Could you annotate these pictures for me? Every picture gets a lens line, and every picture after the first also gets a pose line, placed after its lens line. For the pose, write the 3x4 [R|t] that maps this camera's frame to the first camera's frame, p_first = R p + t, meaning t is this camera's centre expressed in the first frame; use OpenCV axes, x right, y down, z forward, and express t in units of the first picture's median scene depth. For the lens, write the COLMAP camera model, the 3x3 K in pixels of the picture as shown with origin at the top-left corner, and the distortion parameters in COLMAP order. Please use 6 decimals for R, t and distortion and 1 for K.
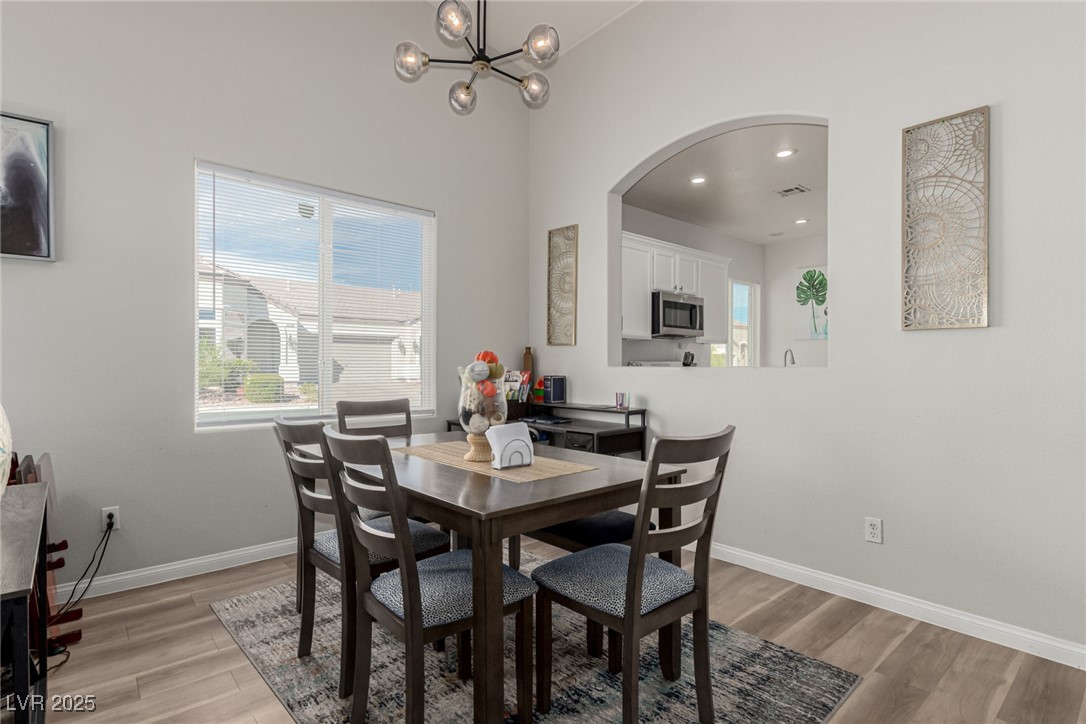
lens RADIAL K [[557.4, 0, 539.5], [0, 557.4, 366.9], [0, 0, 1]] dist [0.007524, 0.001131]
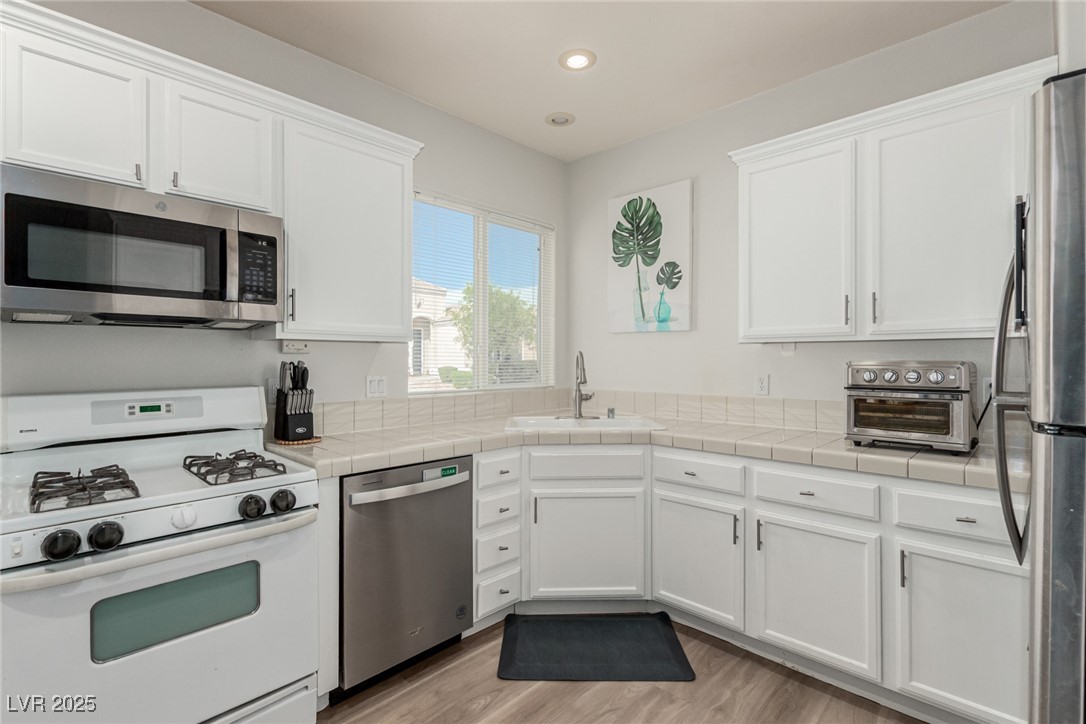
lens RADIAL K [[507.9, 0, 541.9], [0, 507.9, 355.0], [0, 0, 1]] dist [-0.007440, -0.001064]
pose [[0.994916, -0.003416, 0.100651, 0.441163], [0.003776, 0.999987, -0.003387, -0.033495], [-0.100638, 0.003750, 0.994916, 0.677267]]
